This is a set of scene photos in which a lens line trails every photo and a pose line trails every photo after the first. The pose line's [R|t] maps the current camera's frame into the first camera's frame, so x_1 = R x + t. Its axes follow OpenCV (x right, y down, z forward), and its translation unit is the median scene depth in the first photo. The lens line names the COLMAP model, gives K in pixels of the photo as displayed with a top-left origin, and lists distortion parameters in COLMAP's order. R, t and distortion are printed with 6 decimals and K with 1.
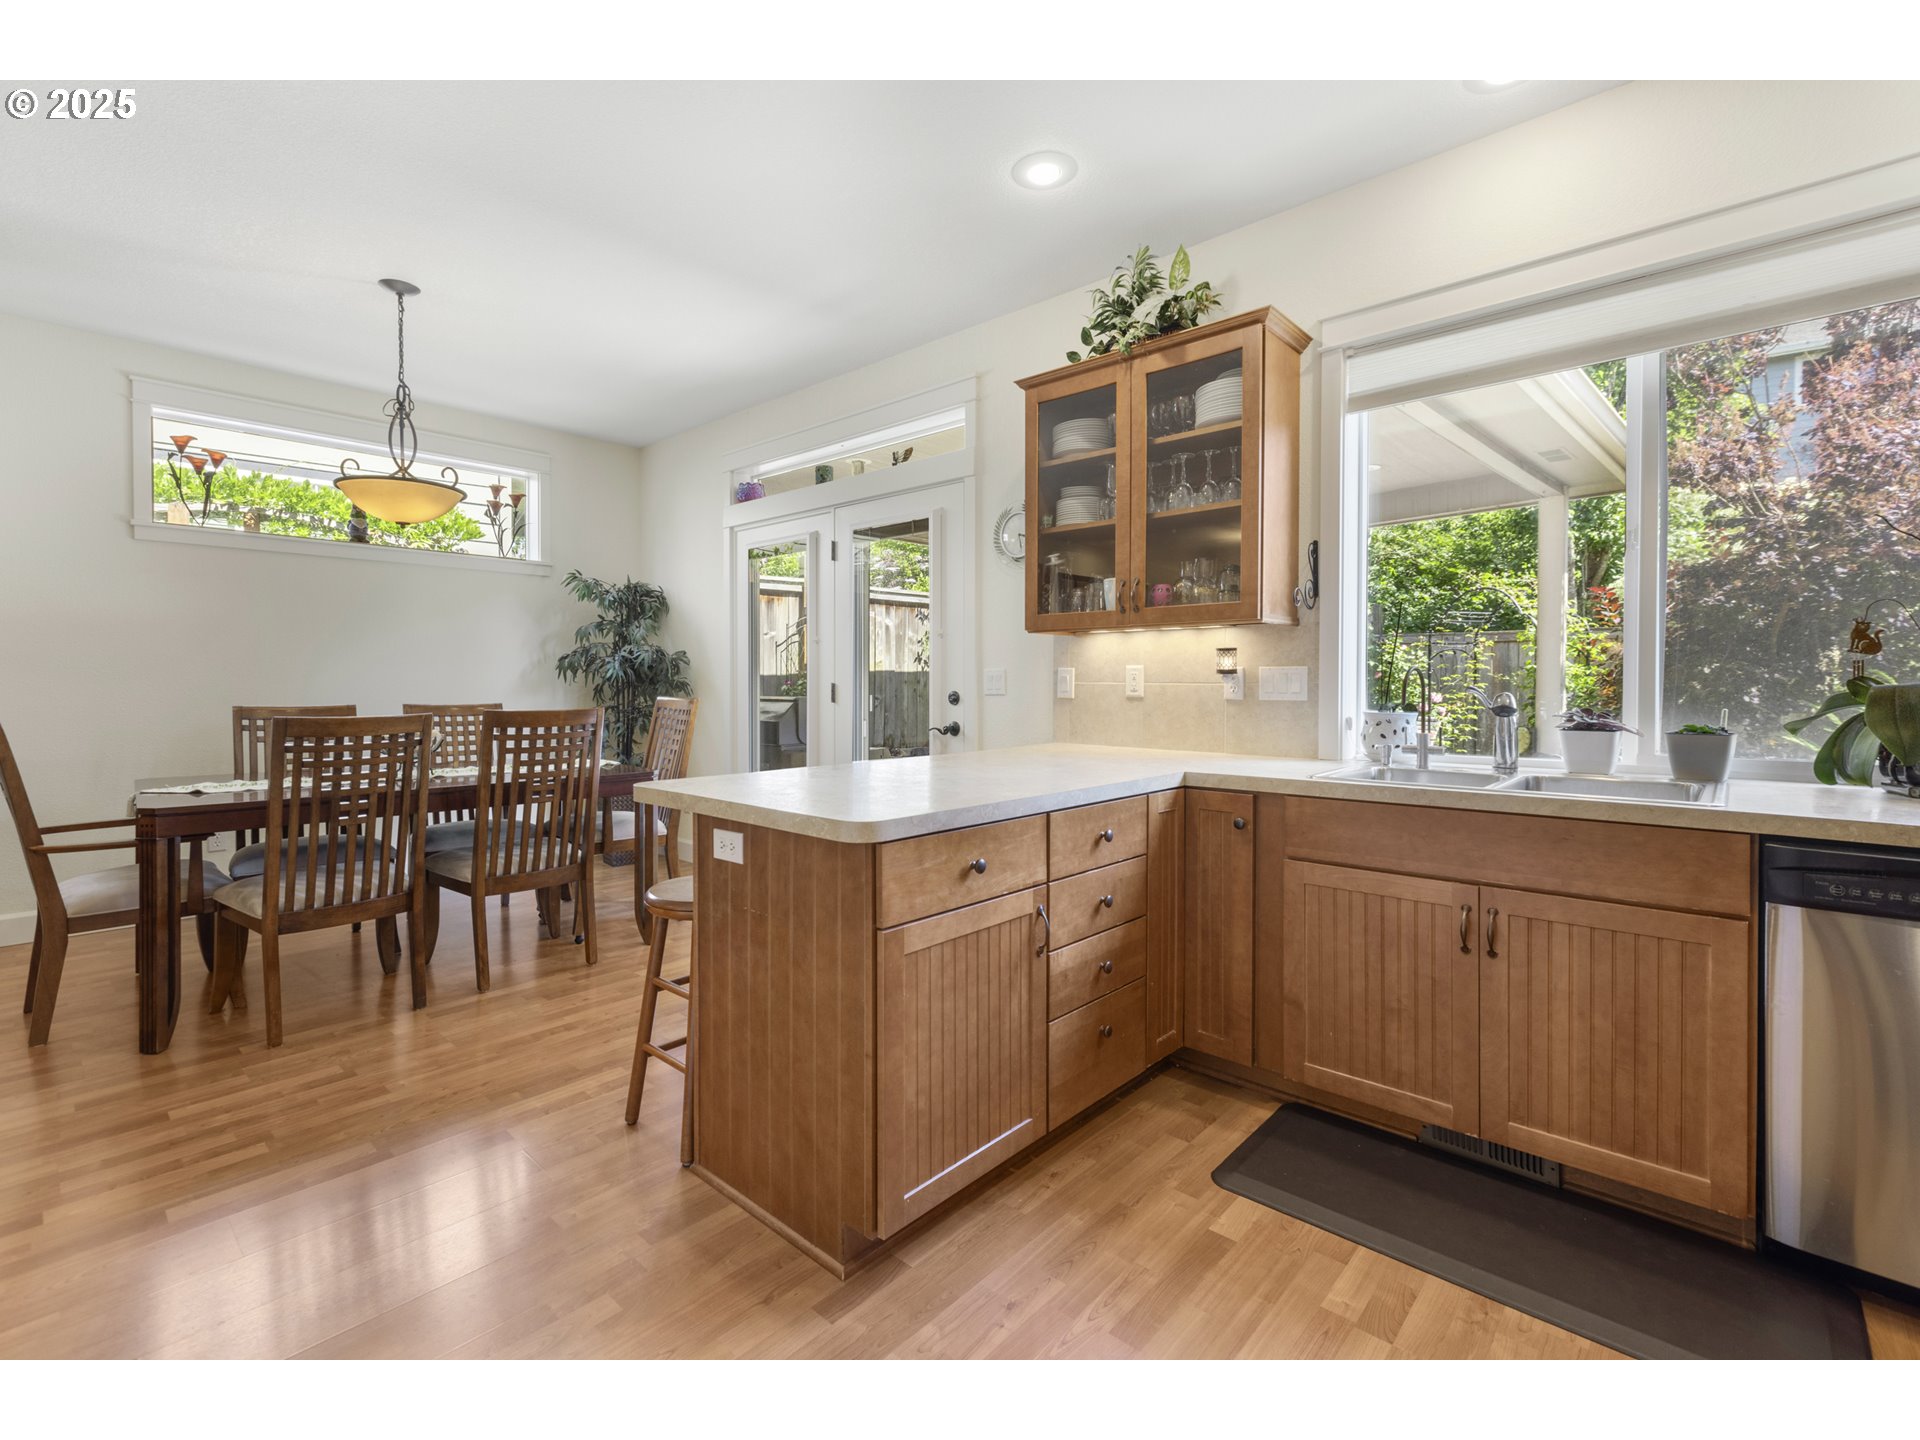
lens RADIAL K [[782.3, 0, 970.0], [0, 782.3, 686.7], [0, 0, 1]] dist [0.002145, 0.000520]
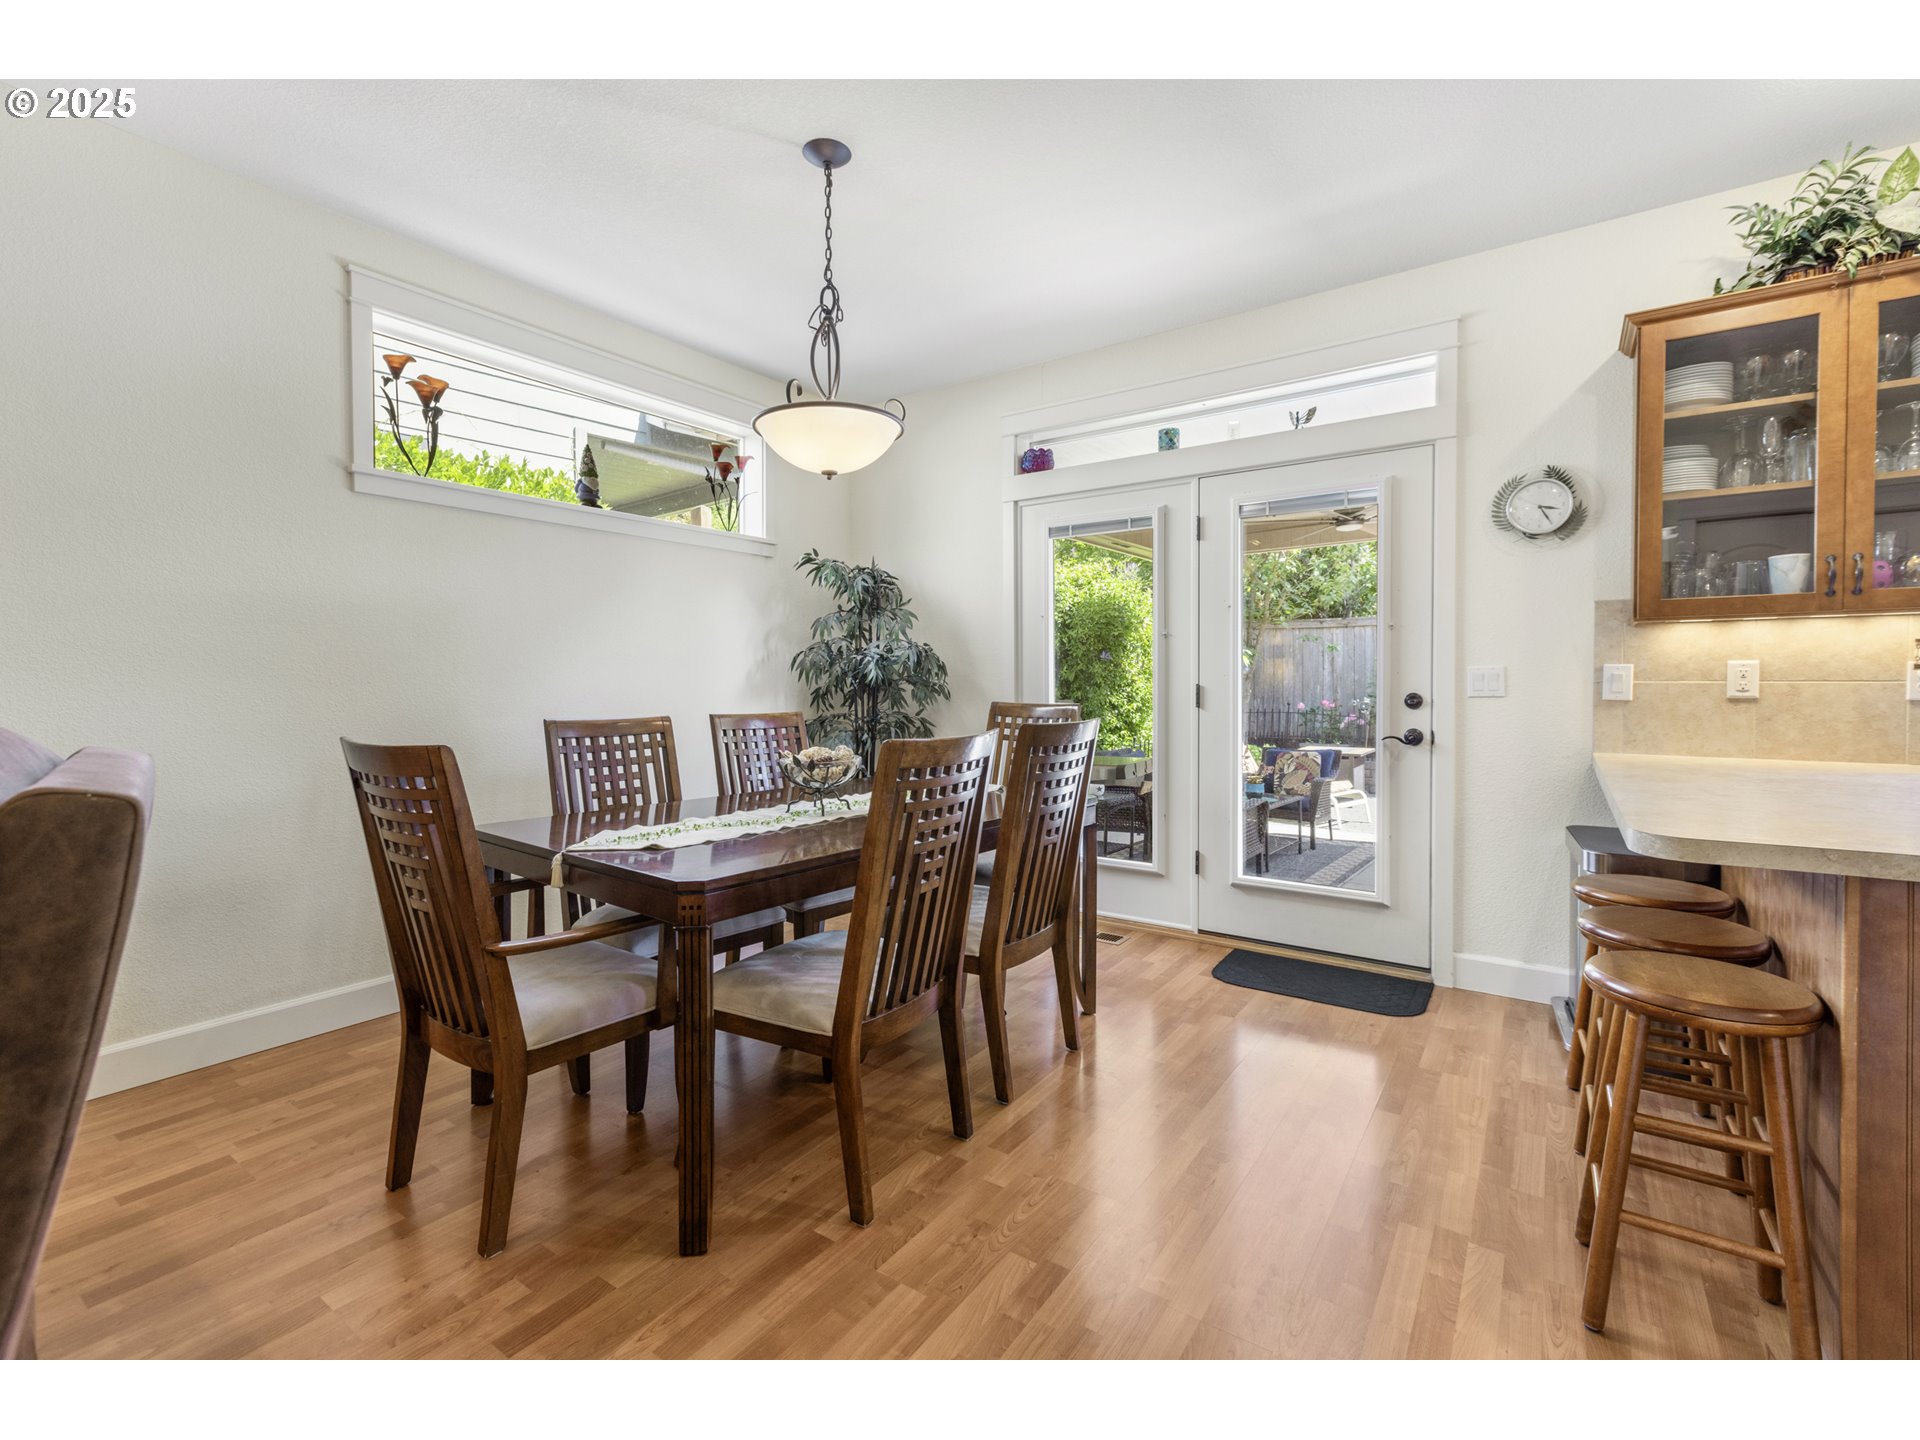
lens RADIAL K [[767.6, 0, 958.1], [0, 767.6, 692.4], [0, 0, 1]] dist [0.001967, 0.000210]
pose [[0.993017, -0.007274, 0.117749, -0.680590], [0.006260, 0.999940, 0.008981, -0.005306], [-0.117807, -0.008182, 0.993003, 0.256834]]
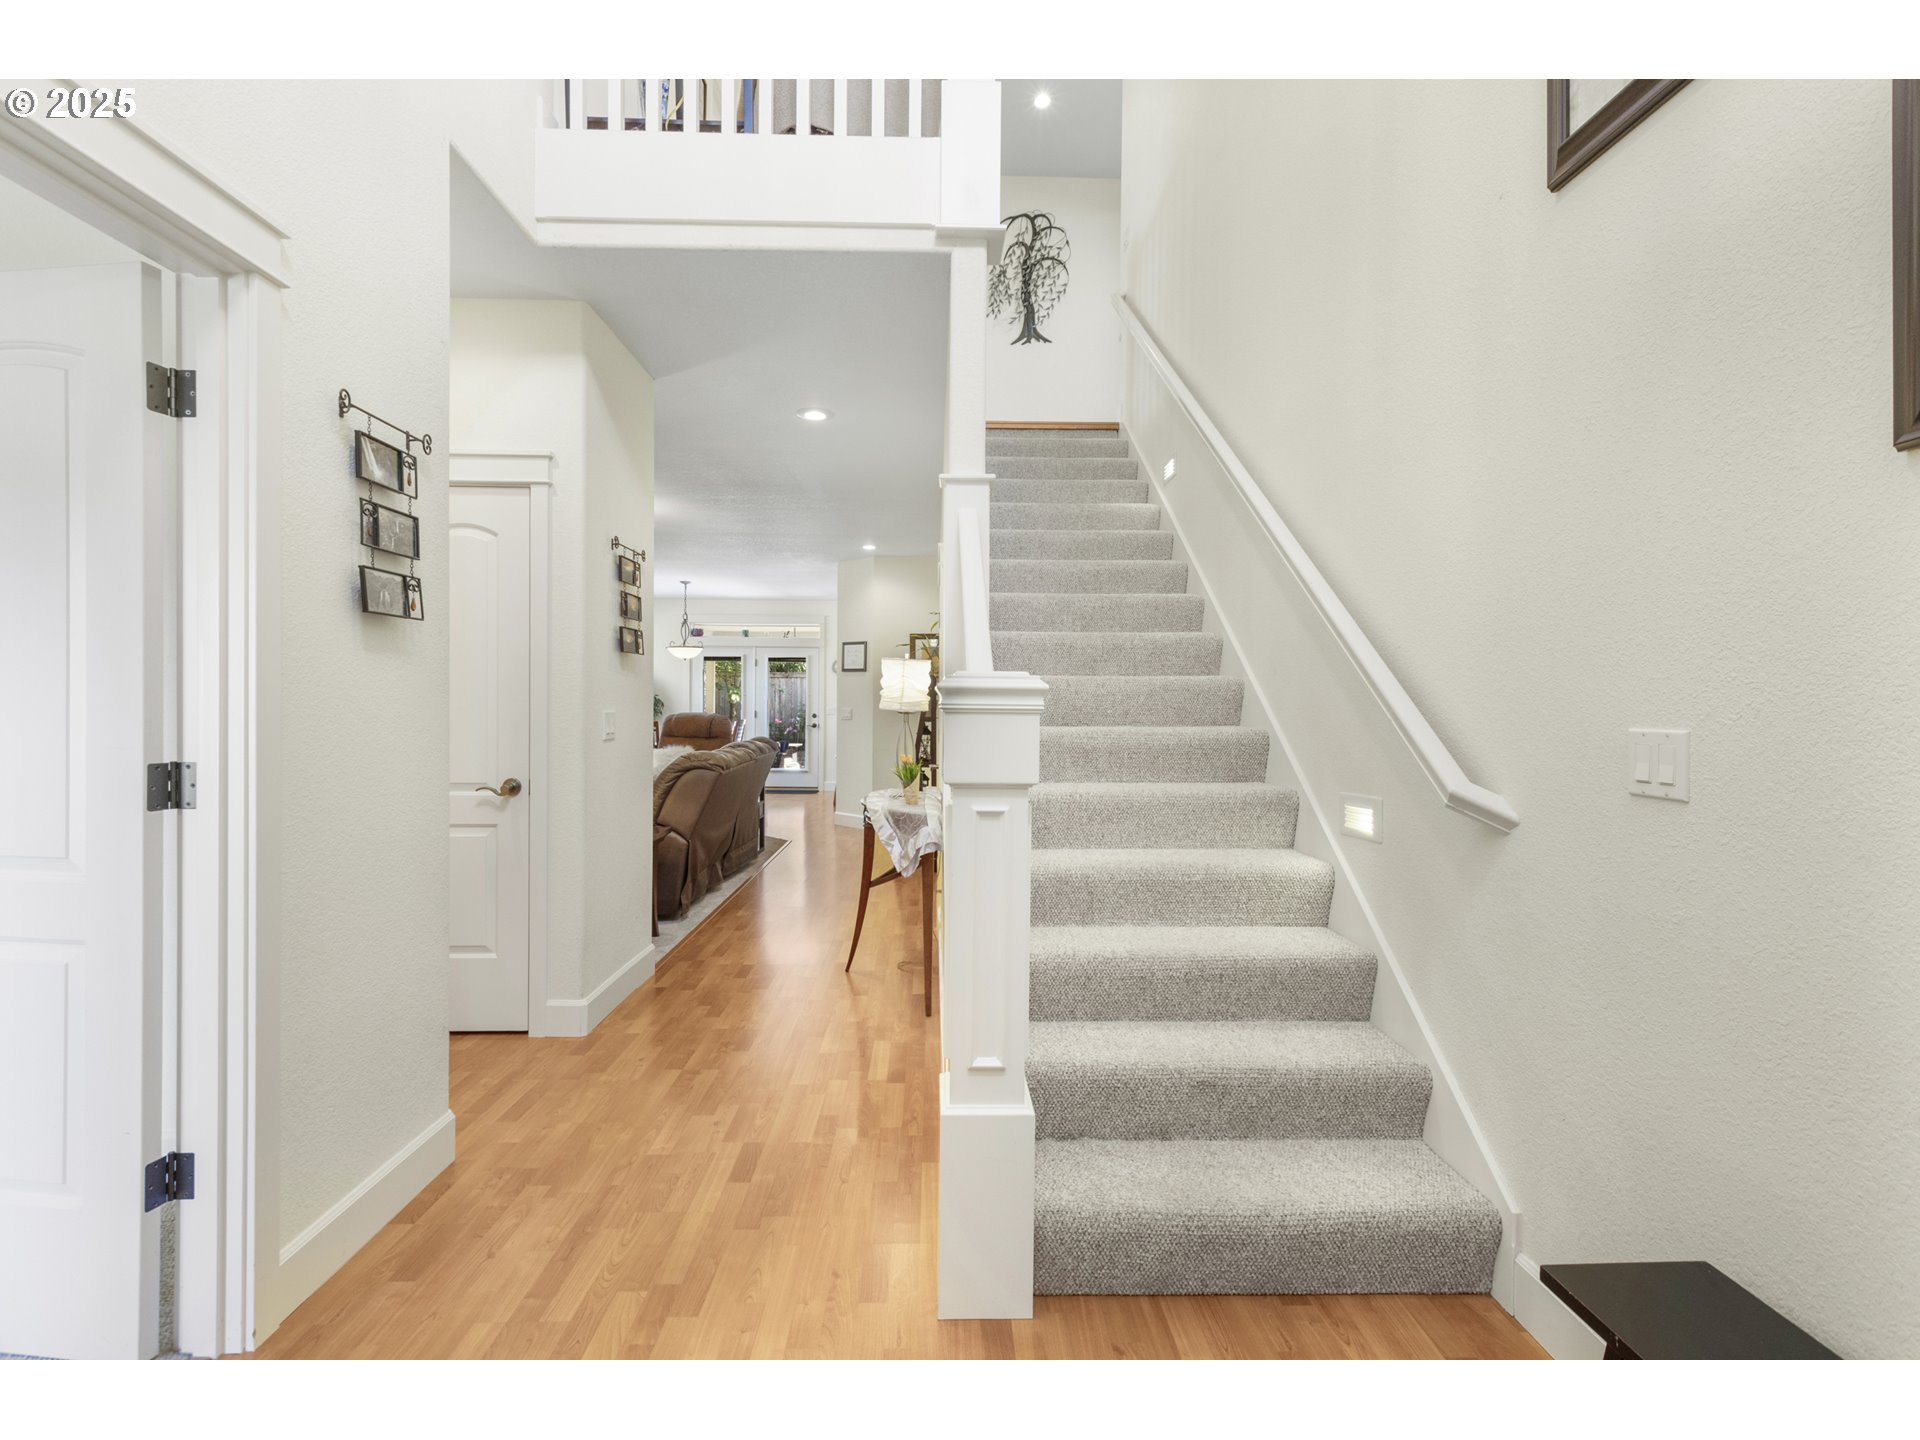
lens RADIAL K [[767.6, 0, 958.1], [0, 767.6, 692.4], [0, 0, 1]] dist [0.001967, 0.000210]
pose [[0.680613, 0.003132, 0.732637, -2.132432], [0.012253, 0.999802, -0.015656, -0.026578], [-0.732541, 0.019633, 0.680440, -1.734524]]
